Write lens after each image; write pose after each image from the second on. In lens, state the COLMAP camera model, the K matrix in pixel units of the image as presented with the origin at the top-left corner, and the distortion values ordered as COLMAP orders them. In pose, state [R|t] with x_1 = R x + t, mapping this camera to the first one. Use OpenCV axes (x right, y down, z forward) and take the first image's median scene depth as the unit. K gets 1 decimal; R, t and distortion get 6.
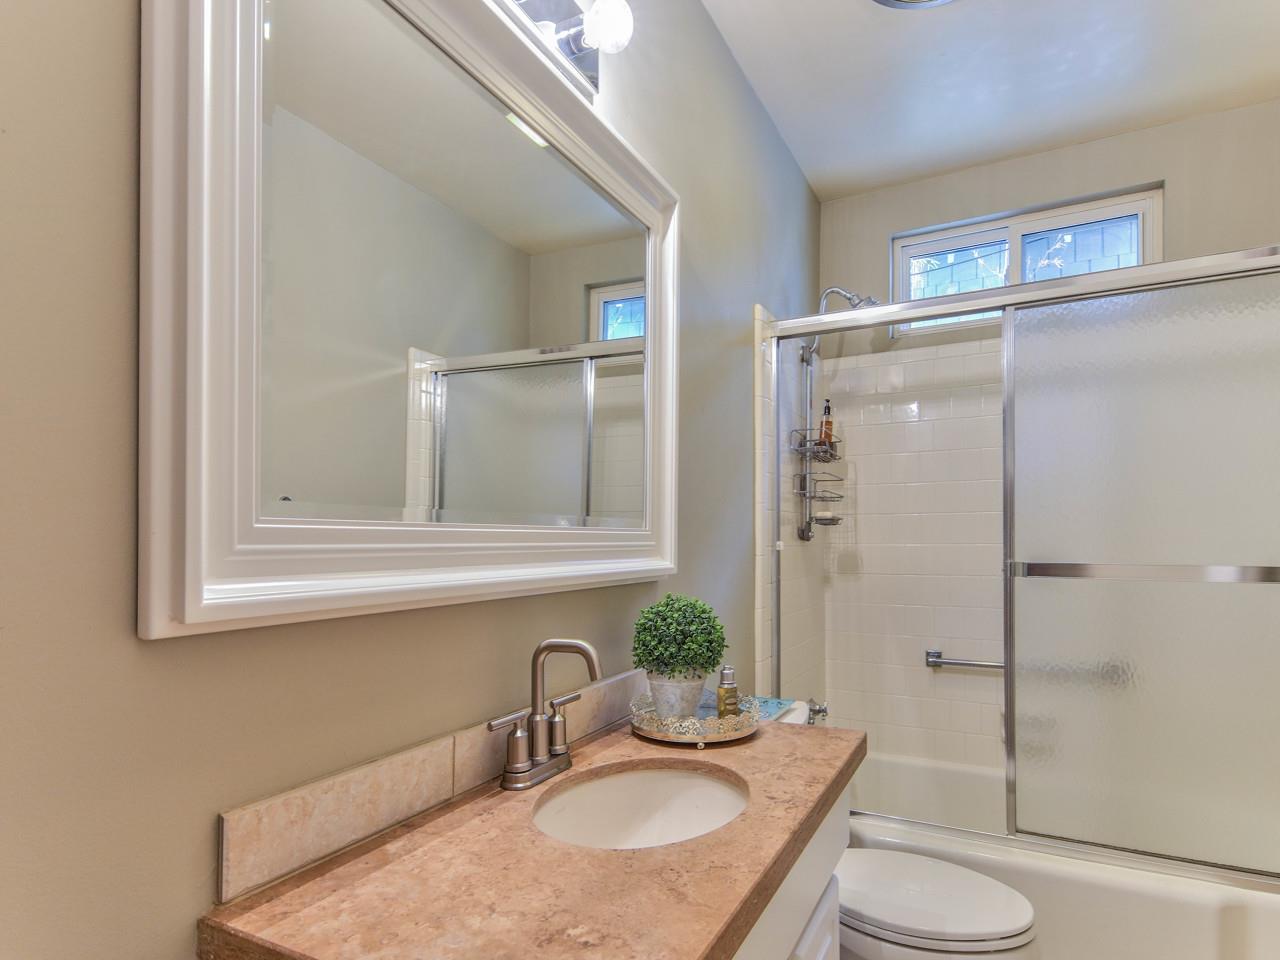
lens RADIAL K [[674.3, 0, 640.4], [0, 674.3, 526.1], [0, 0, 1]] dist [0.009540, 0.001410]
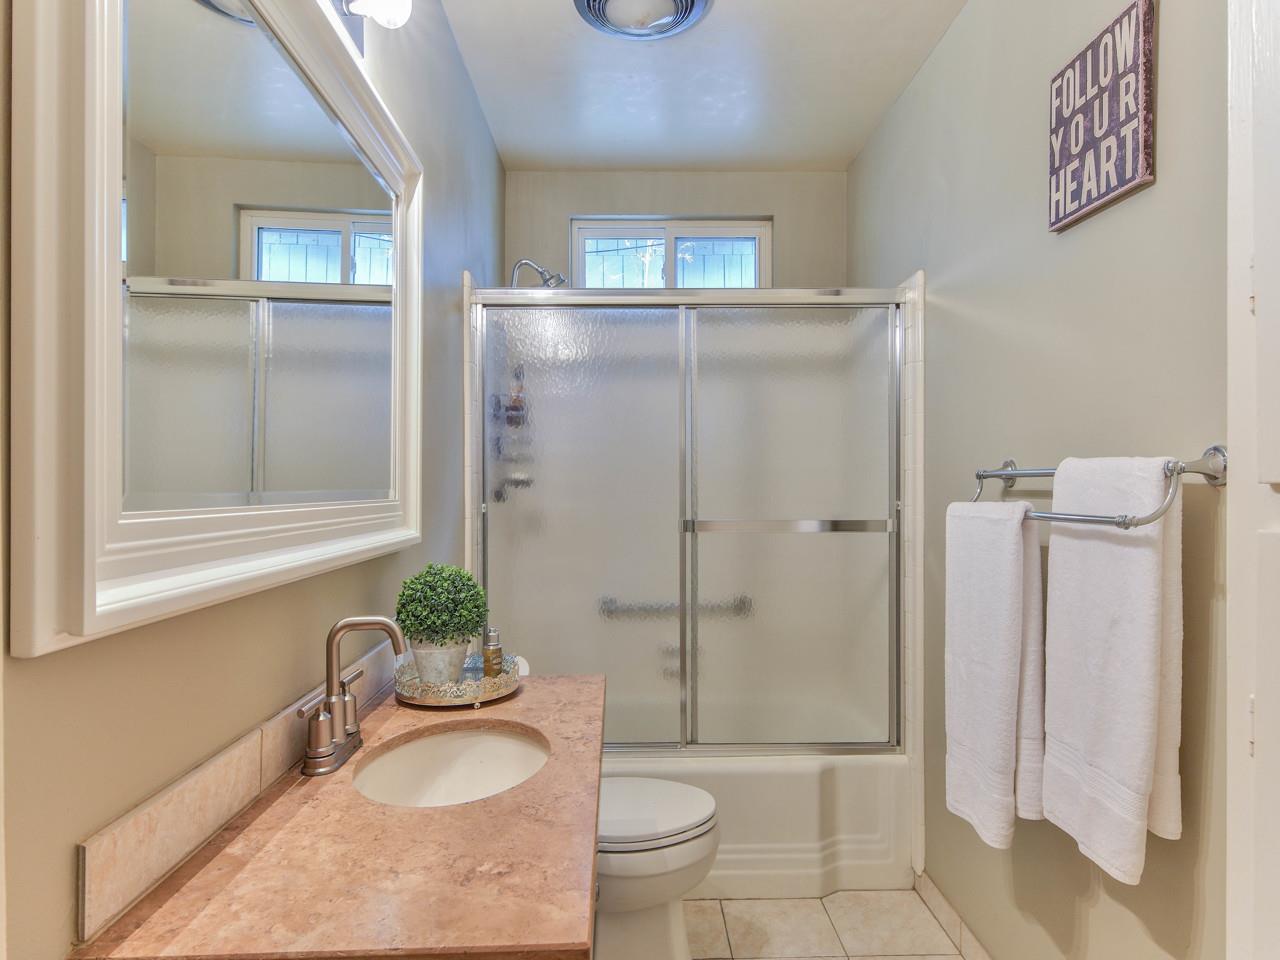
lens RADIAL K [[676.2, 0, 635.4], [0, 676.2, 482.9], [0, 0, 1]] dist [0.017444, 0.000036]
pose [[0.890723, 0.004801, 0.454520, -0.193426], [-0.004800, 0.999988, -0.001155, -0.029352], [-0.454520, -0.001153, 0.890736, -0.075522]]
